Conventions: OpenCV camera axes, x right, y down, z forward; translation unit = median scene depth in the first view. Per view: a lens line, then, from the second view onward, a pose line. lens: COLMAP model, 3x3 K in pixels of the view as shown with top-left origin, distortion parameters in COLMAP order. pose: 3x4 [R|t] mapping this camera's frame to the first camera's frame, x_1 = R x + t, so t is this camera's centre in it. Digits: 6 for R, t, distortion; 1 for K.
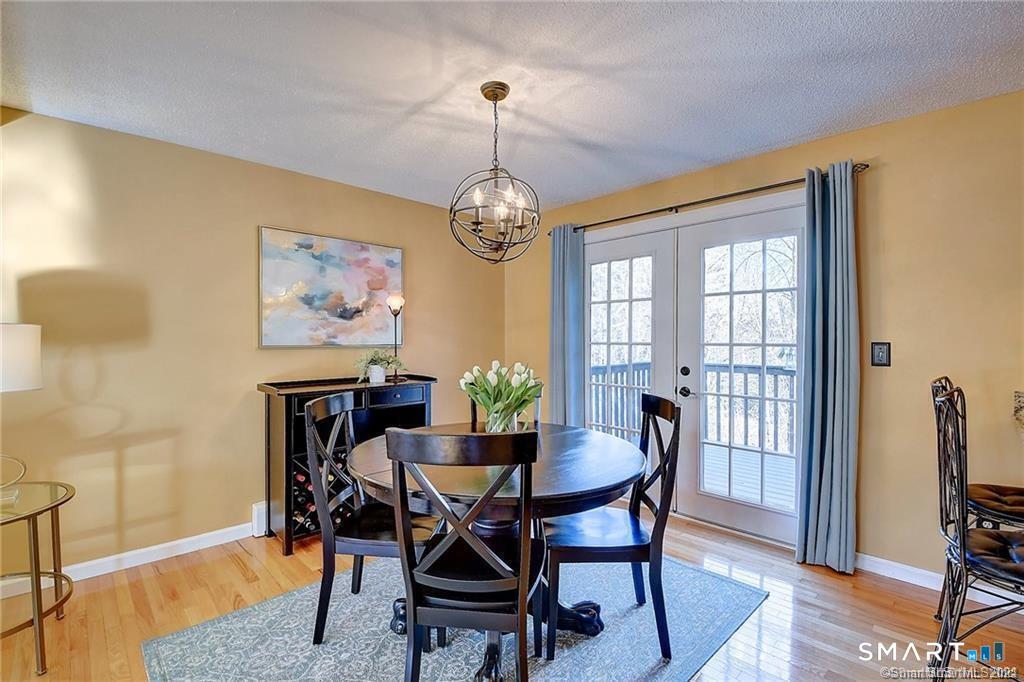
lens RADIAL K [[459.1, 0, 502.4], [0, 459.1, 342.3], [0, 0, 1]] dist [0.039195, -0.046204]
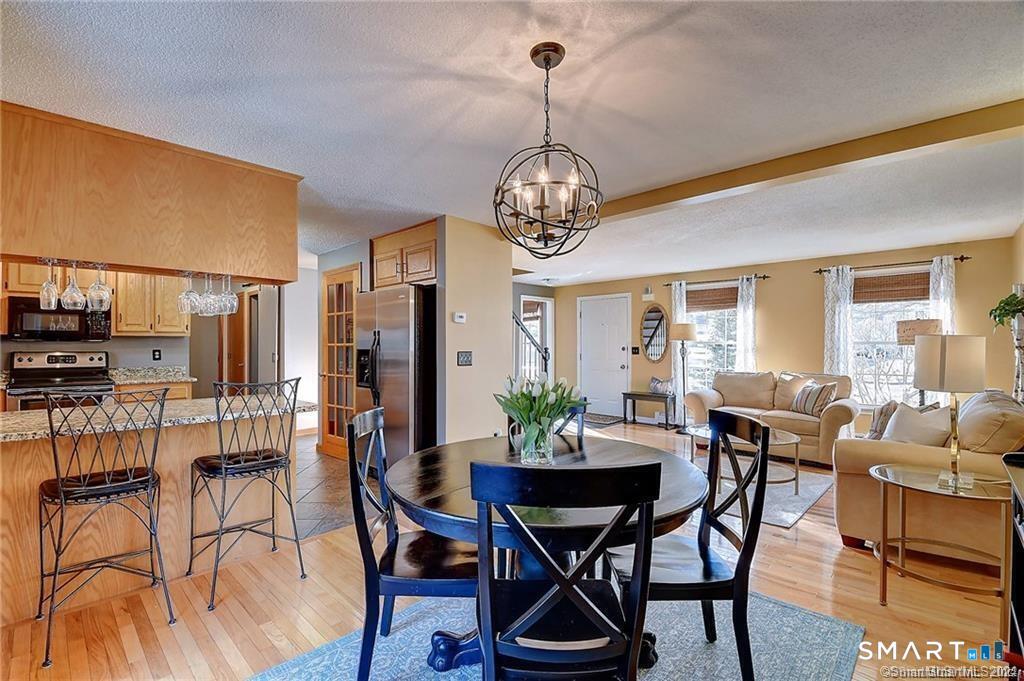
lens RADIAL K [[451.1, 0, 500.5], [0, 451.1, 343.3], [0, 0, 1]] dist [0.013344, -0.026453]
pose [[-0.999173, 0.002732, -0.040565, 0.069956], [0.002506, 0.999981, 0.005609, -0.015749], [0.040579, 0.005503, -0.999161, 1.204800]]
